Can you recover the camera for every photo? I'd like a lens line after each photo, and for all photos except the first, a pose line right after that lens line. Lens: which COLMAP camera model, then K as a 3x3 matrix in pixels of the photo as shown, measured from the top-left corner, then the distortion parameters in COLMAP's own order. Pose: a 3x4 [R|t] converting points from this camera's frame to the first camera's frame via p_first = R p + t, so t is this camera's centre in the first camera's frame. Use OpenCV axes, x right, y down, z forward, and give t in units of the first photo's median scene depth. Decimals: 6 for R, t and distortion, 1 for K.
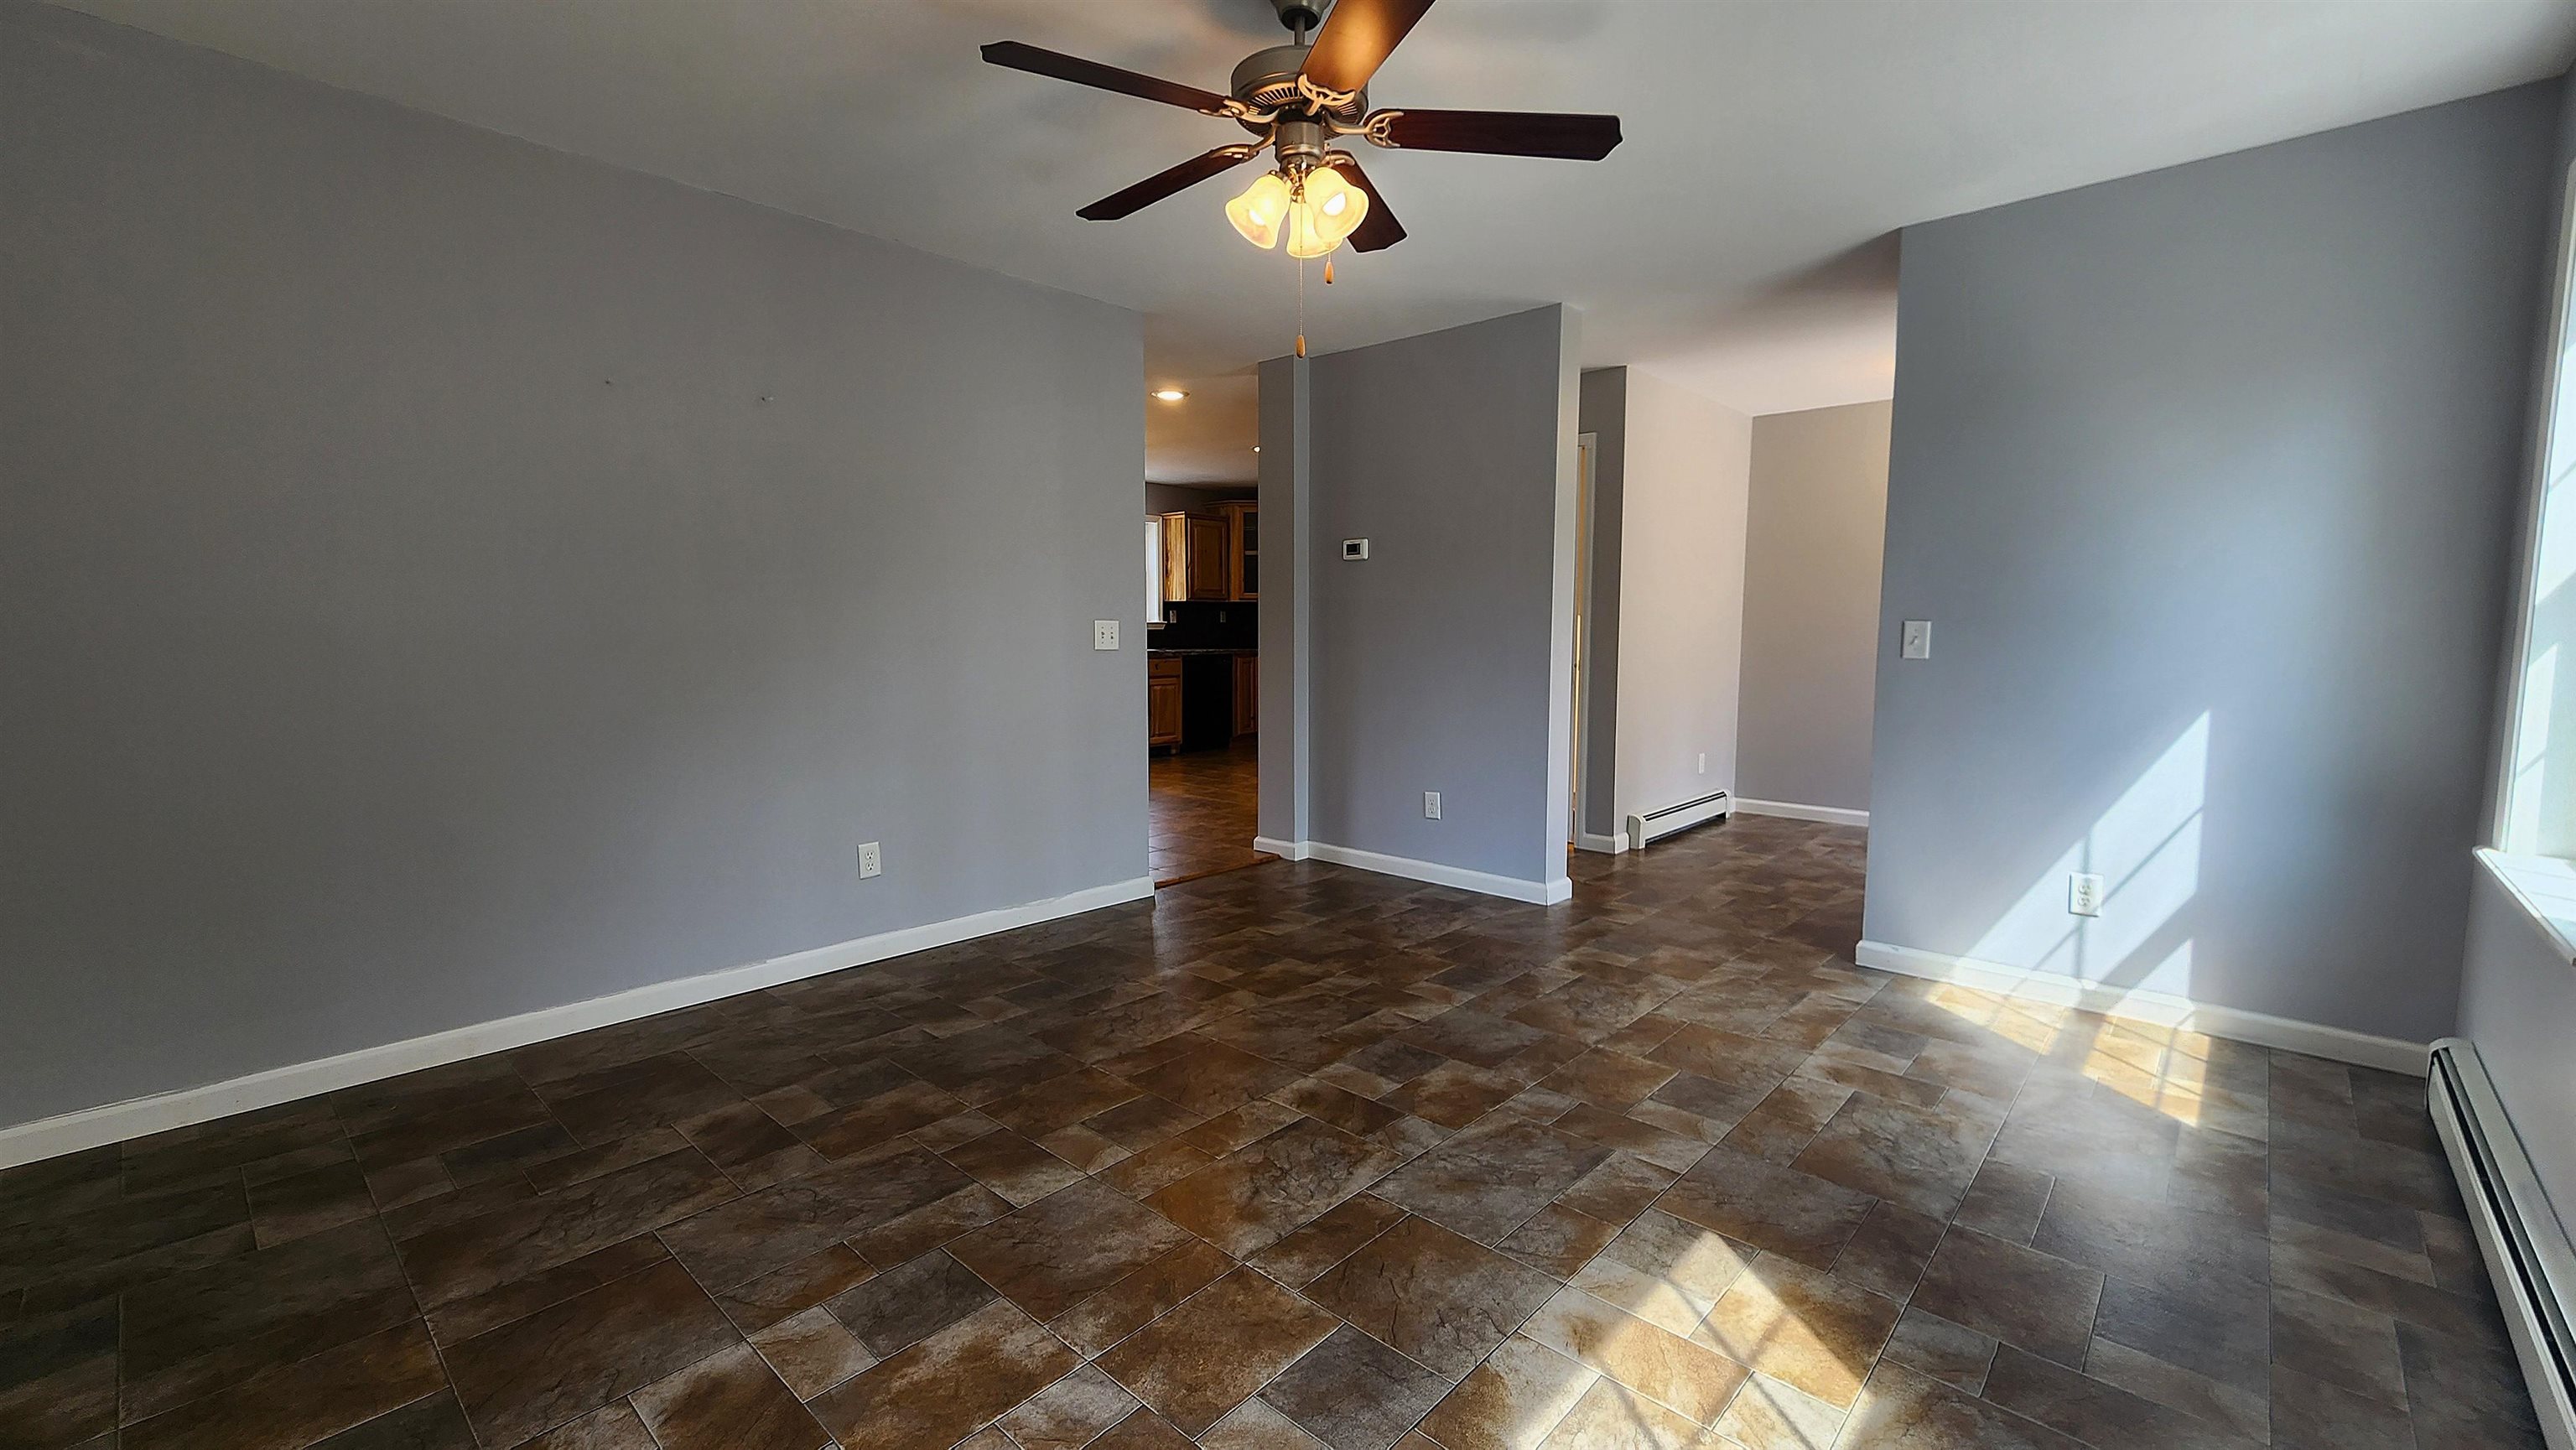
lens RADIAL K [[1061.7, 0, 1284.4], [0, 1061.7, 728.3], [0, 0, 1]] dist [-0.000179, 0.000034]
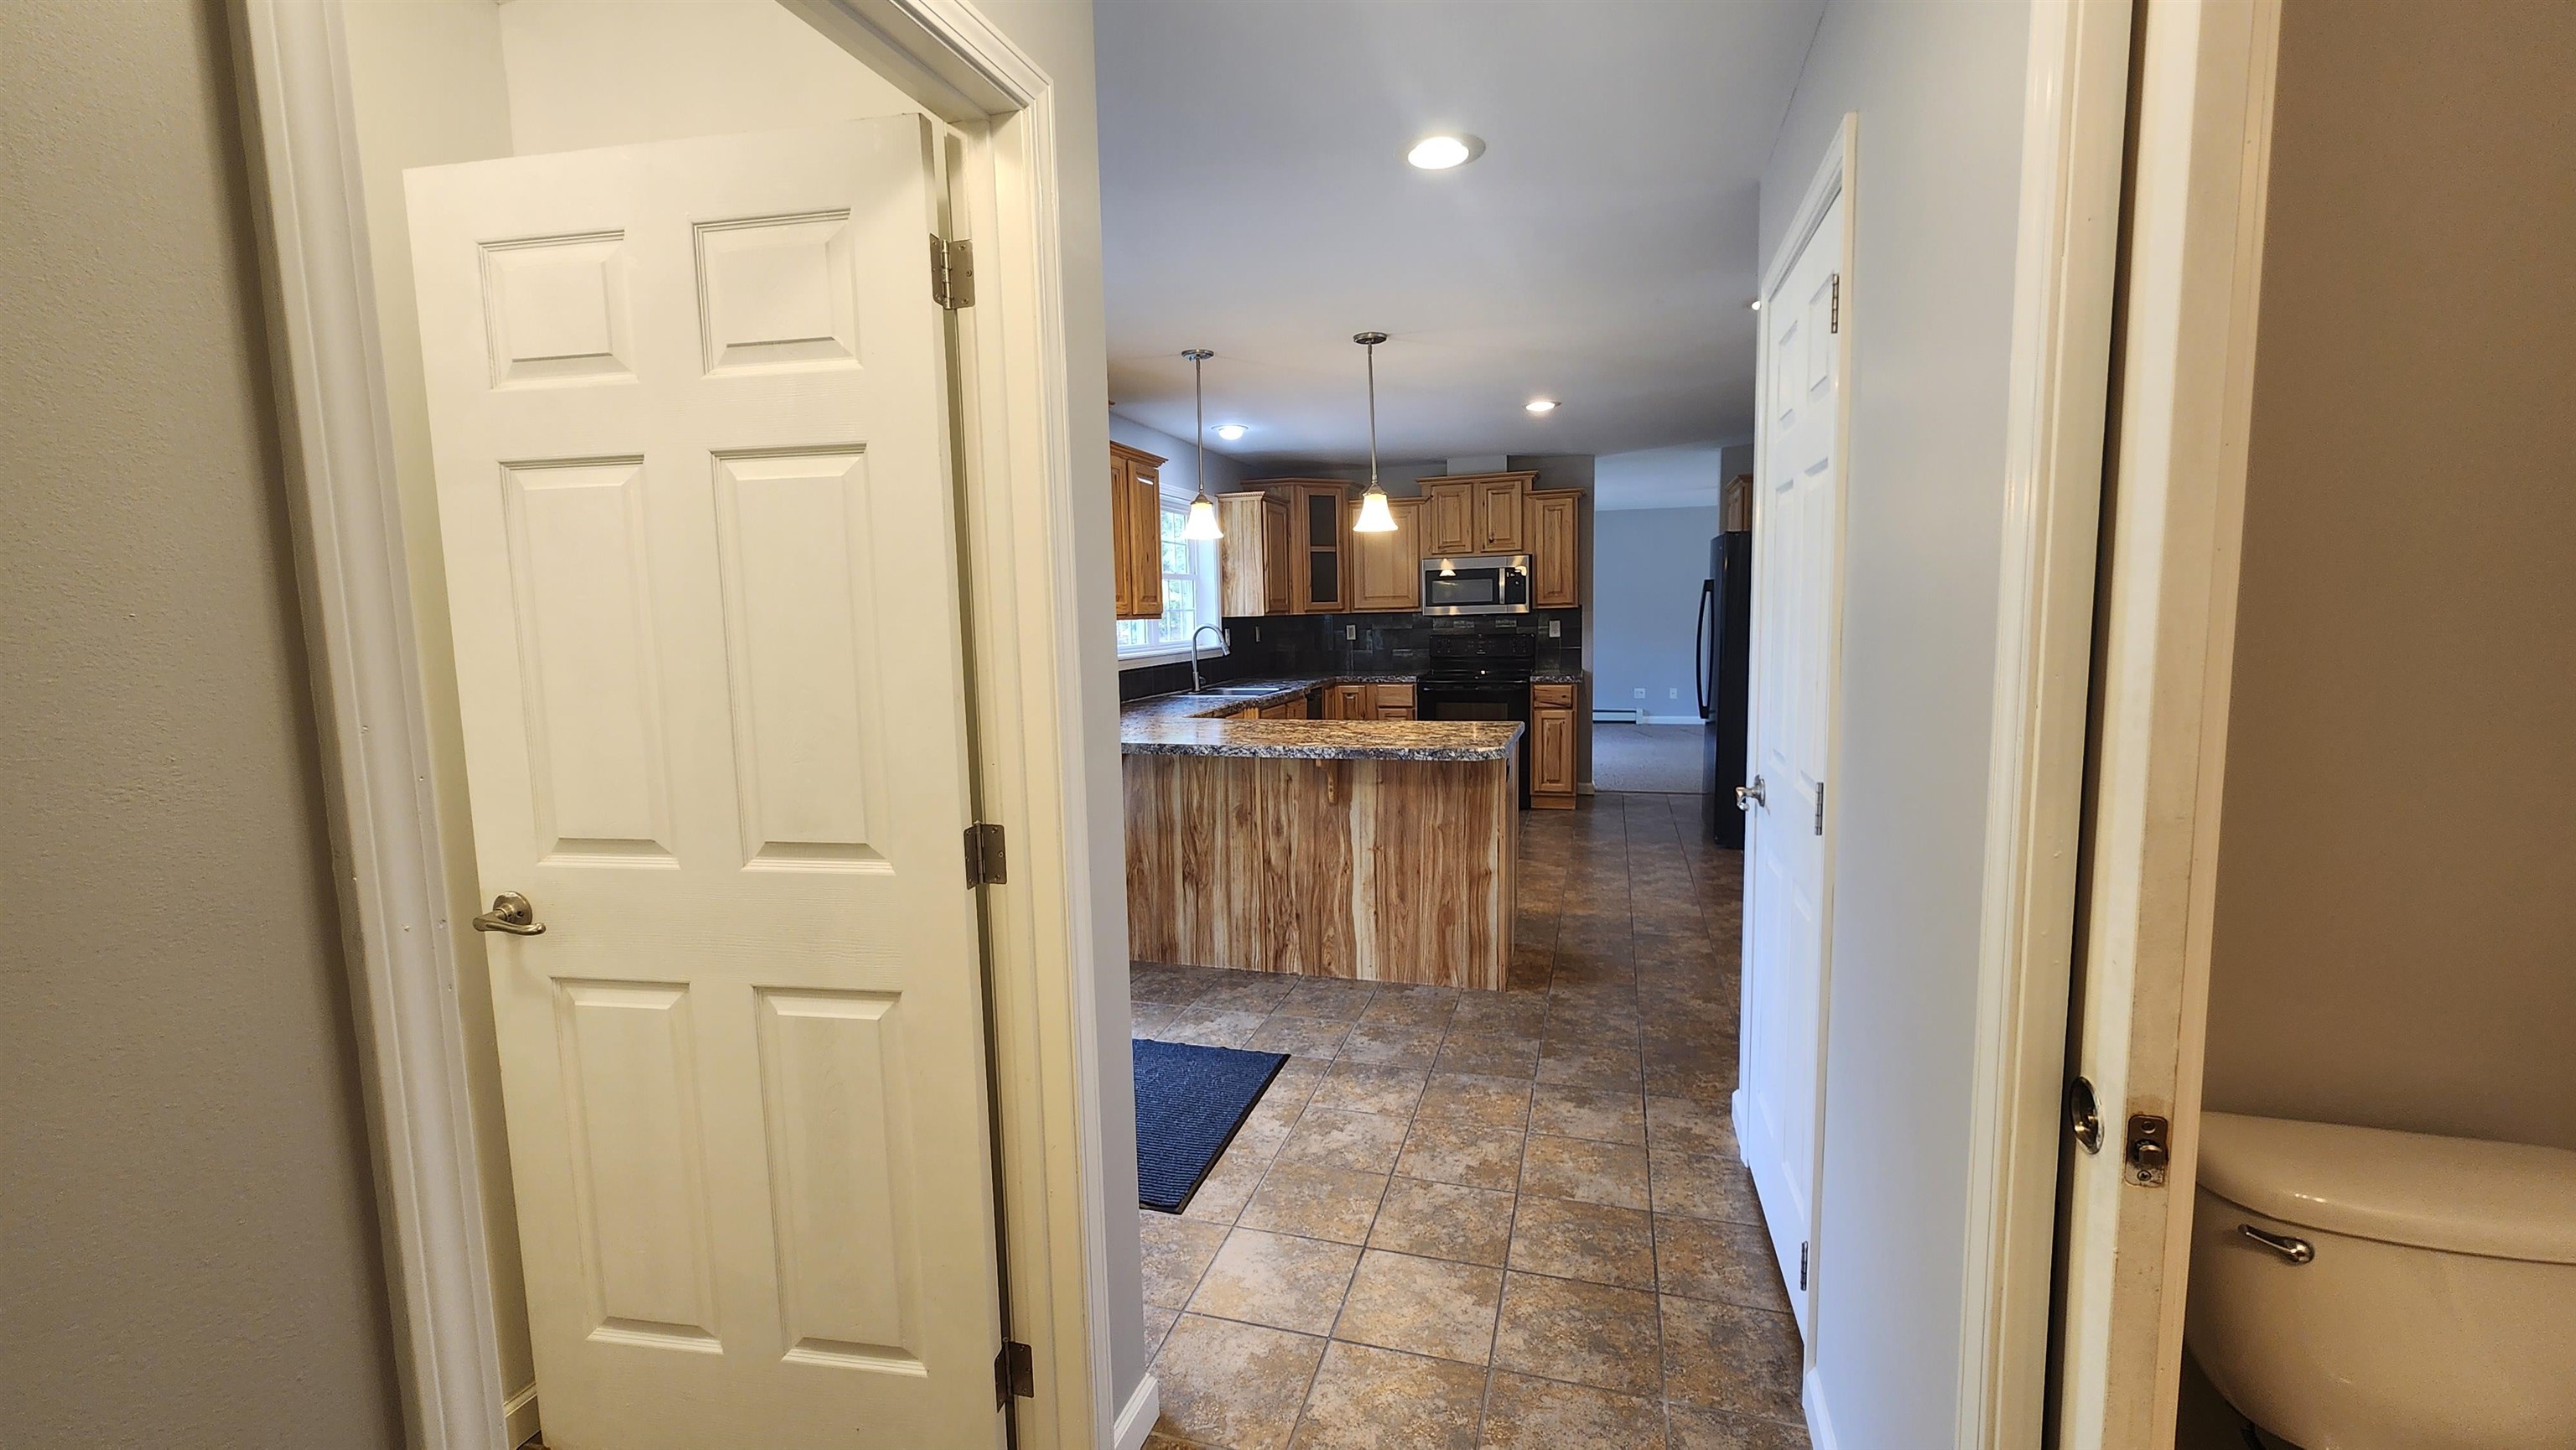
lens RADIAL K [[1065.2, 0, 1306.9], [0, 1065.2, 729.2], [0, 0, 1]] dist [0.000851, 0.000217]
pose [[0.894559, -0.071647, 0.441170, -0.391947], [0.068186, 0.997391, 0.023719, -0.058009], [-0.441718, 0.008864, 0.897110, 0.336377]]
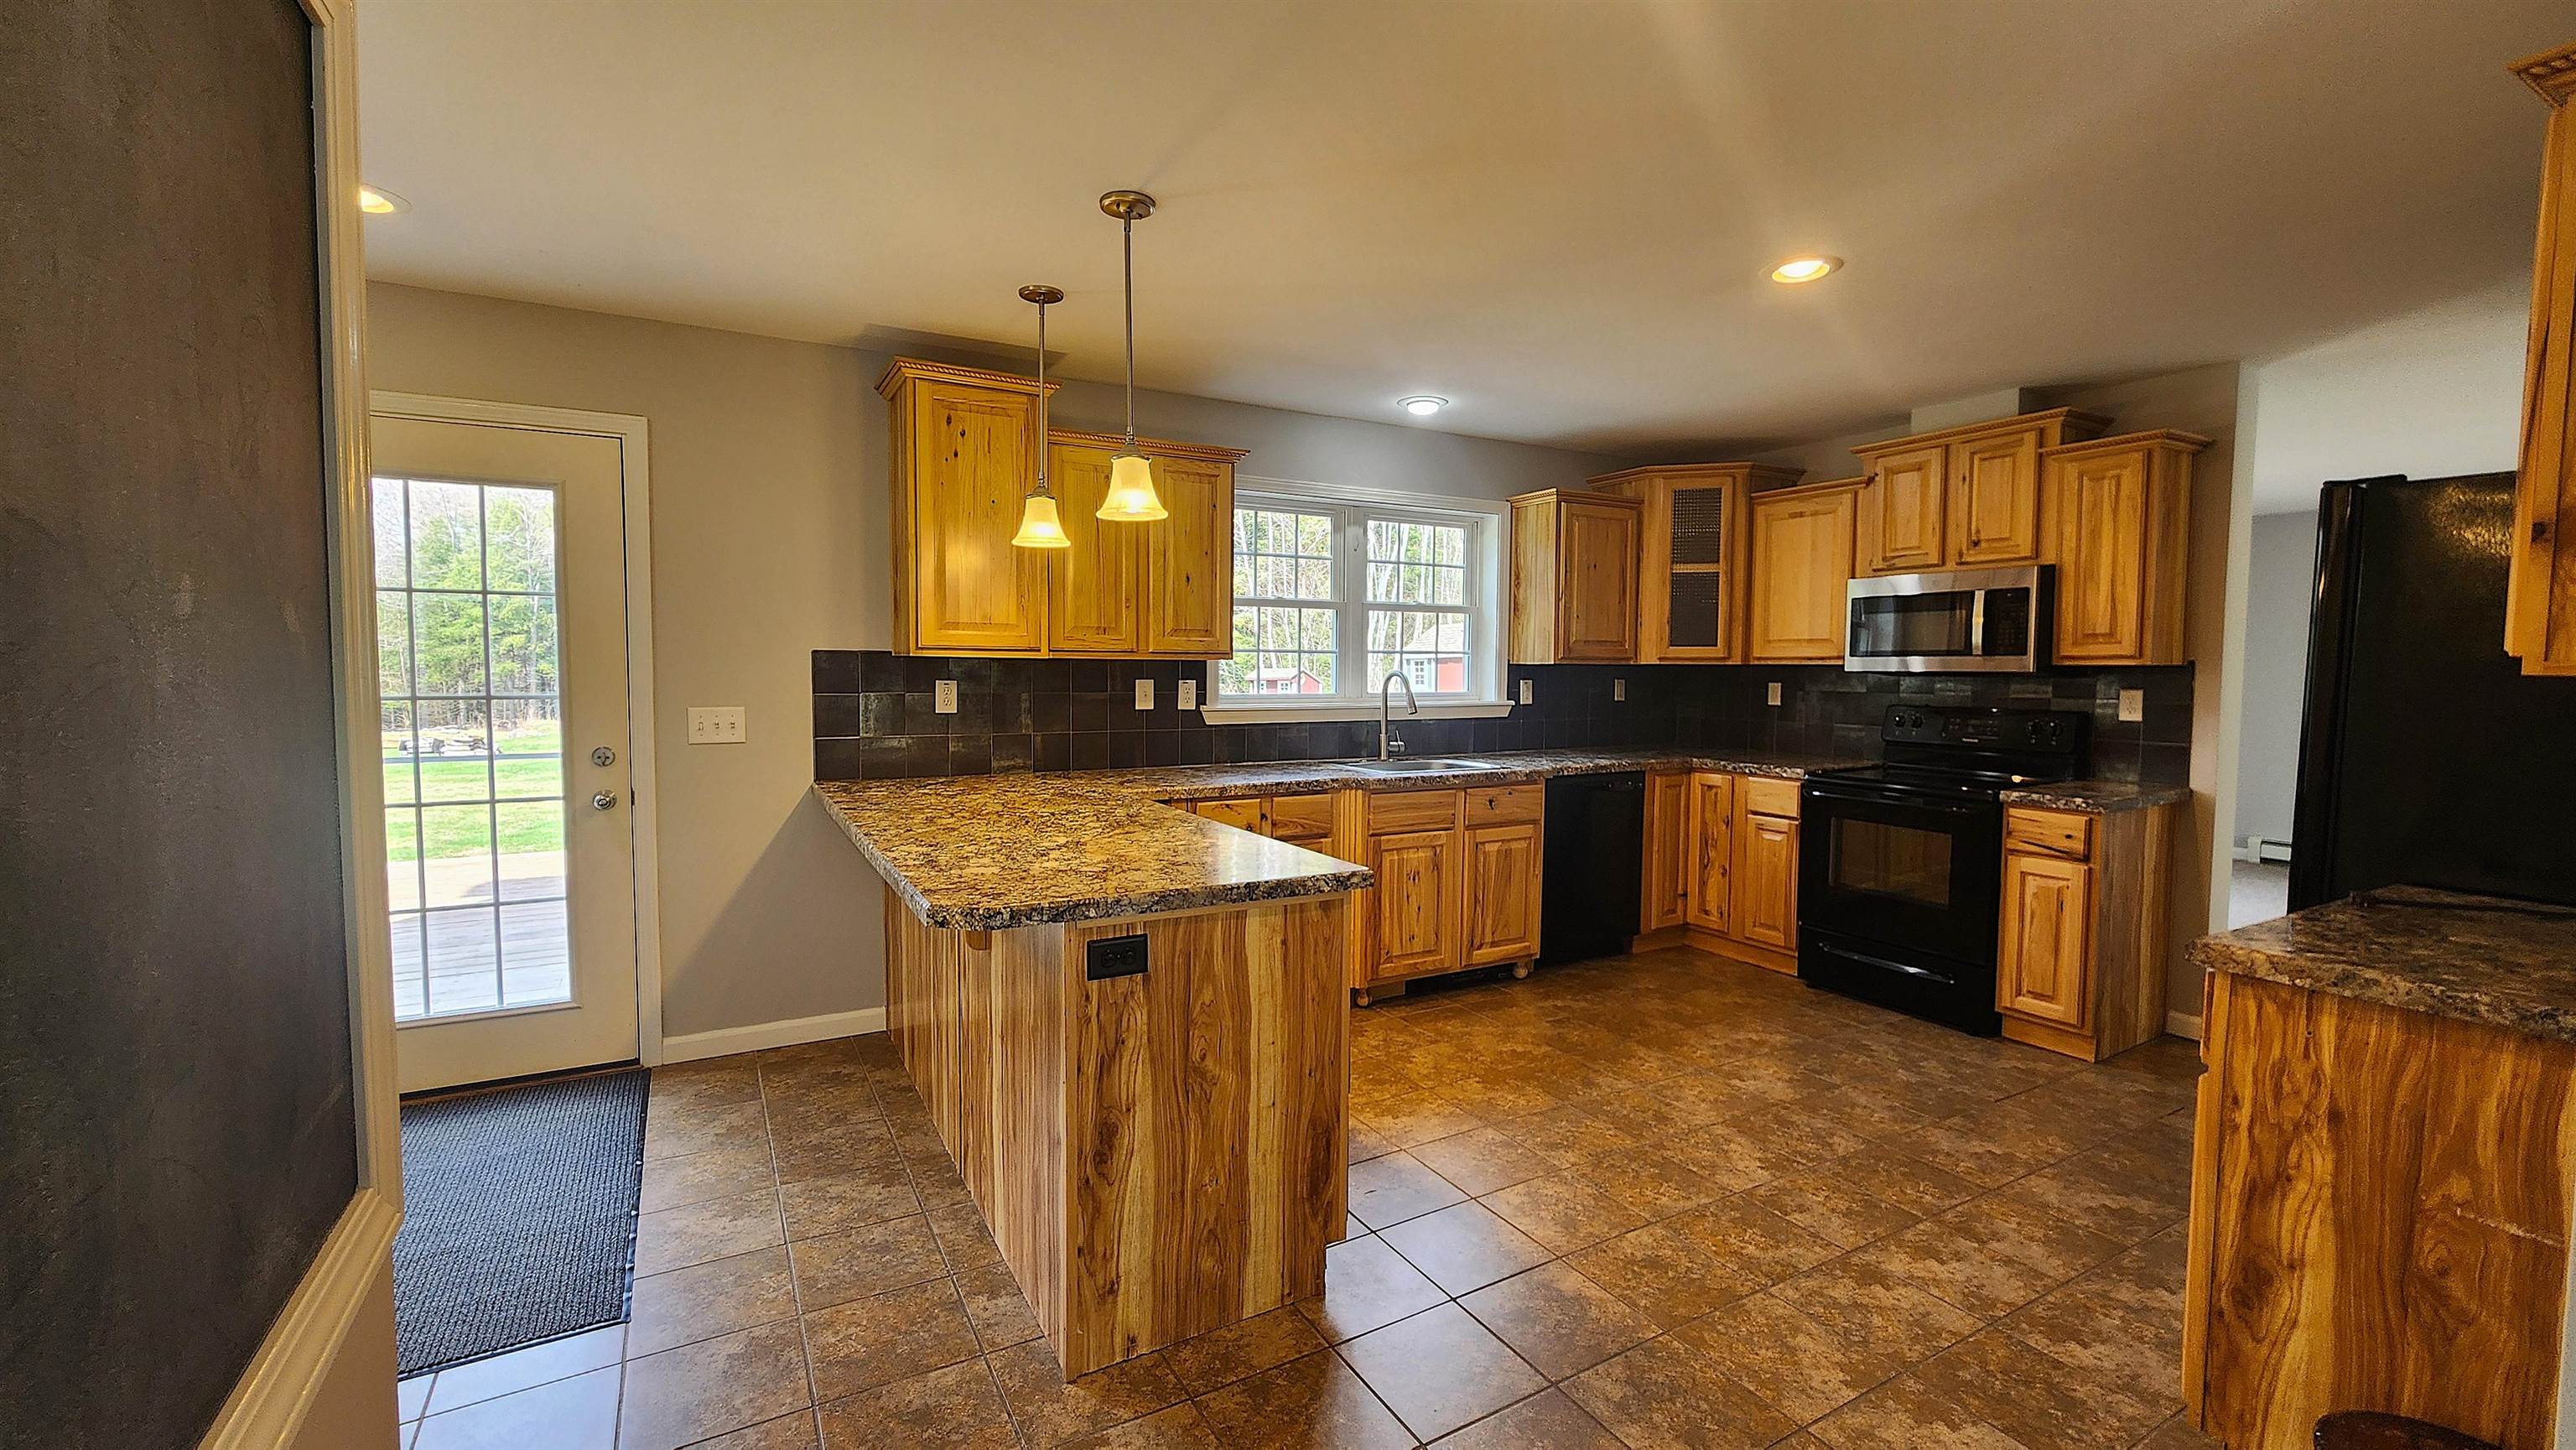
lens RADIAL K [[1061.7, 0, 1284.4], [0, 1061.7, 728.3], [0, 0, 1]] dist [-0.000179, 0.000034]
pose [[0.949934, 0.022627, -0.311629, -0.055393], [-0.034179, 0.998914, -0.031656, -0.067909], [0.310574, 0.040722, 0.949676, 0.472735]]
